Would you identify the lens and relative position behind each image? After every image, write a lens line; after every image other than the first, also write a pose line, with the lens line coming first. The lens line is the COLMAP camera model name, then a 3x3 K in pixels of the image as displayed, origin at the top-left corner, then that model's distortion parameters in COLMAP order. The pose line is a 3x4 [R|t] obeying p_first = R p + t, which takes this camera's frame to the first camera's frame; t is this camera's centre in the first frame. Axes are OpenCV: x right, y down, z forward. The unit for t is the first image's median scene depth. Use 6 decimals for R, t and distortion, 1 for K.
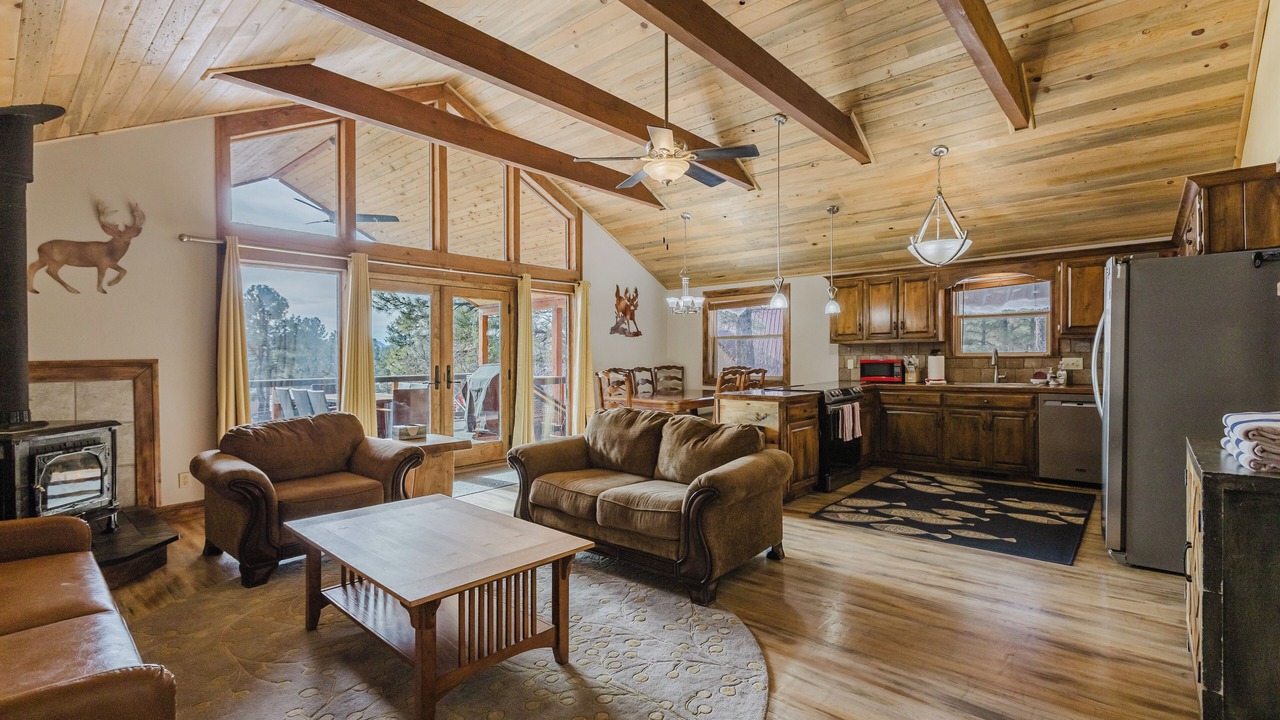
lens RADIAL K [[578.3, 0, 651.2], [0, 578.3, 347.9], [0, 0, 1]] dist [0.005166, -0.002485]
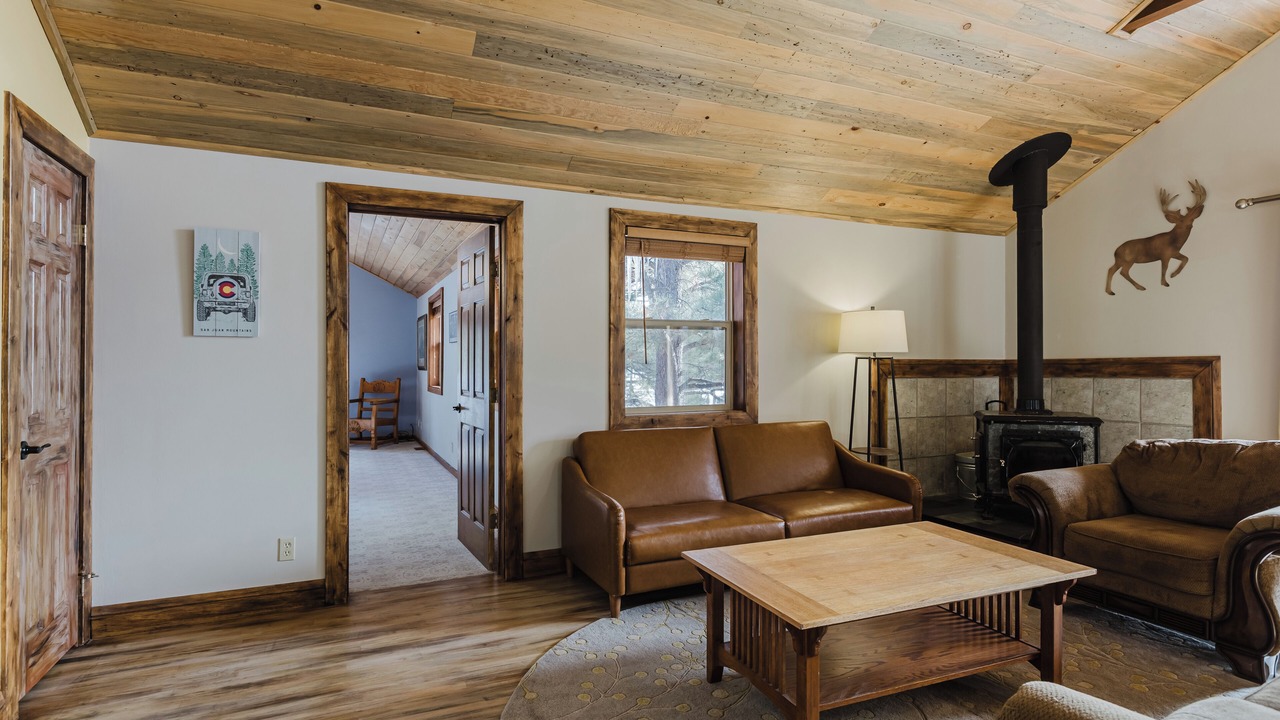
lens RADIAL K [[650.9, 0, 617.9], [0, 650.9, 326.3], [0, 0, 1]] dist [0.006743, -0.003874]
pose [[-0.449923, -0.038347, -0.892244, 0.285906], [0.021504, 0.998323, -0.053750, 0.006300], [0.892808, -0.043371, -0.448344, 0.472807]]
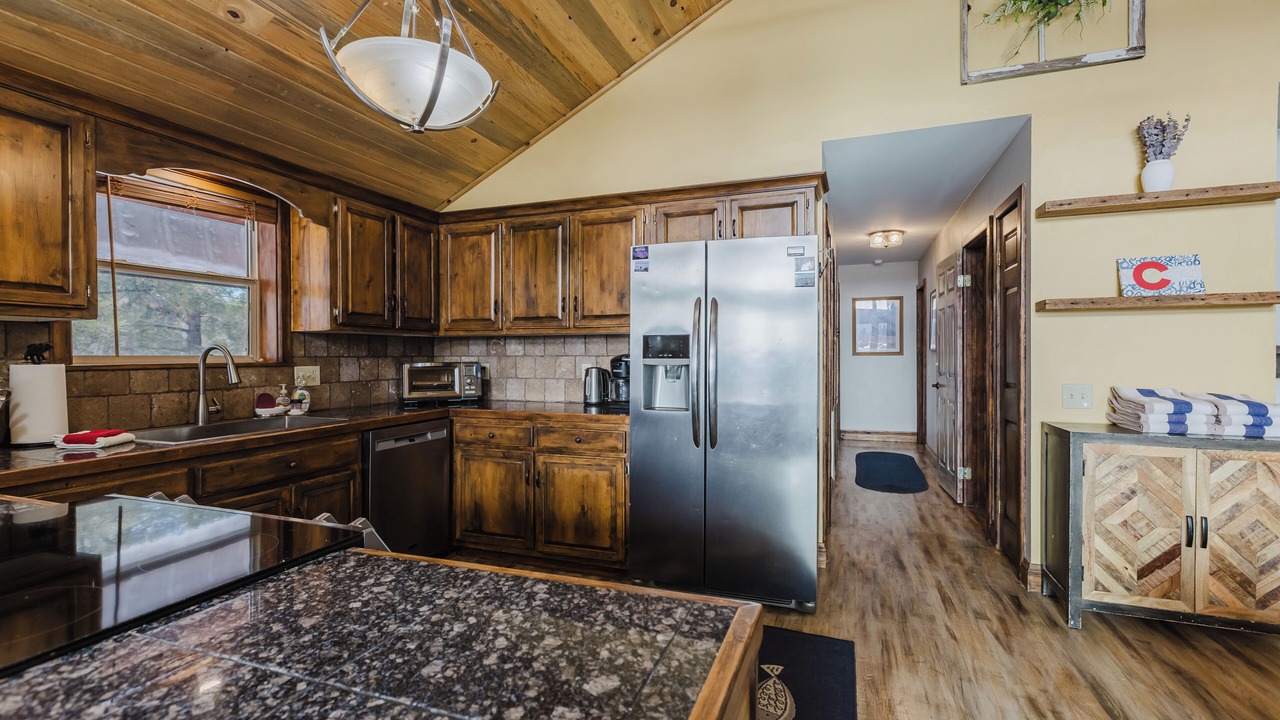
lens RADIAL K [[578.3, 0, 603.6], [0, 578.3, 350.2], [0, 0, 1]] dist [0.005166, -0.002485]
pose [[-0.343833, 0.021305, 0.938789, 0.077103], [-0.005497, 0.999680, -0.024700, 0.013081], [-0.939015, -0.013653, -0.343605, 0.875910]]
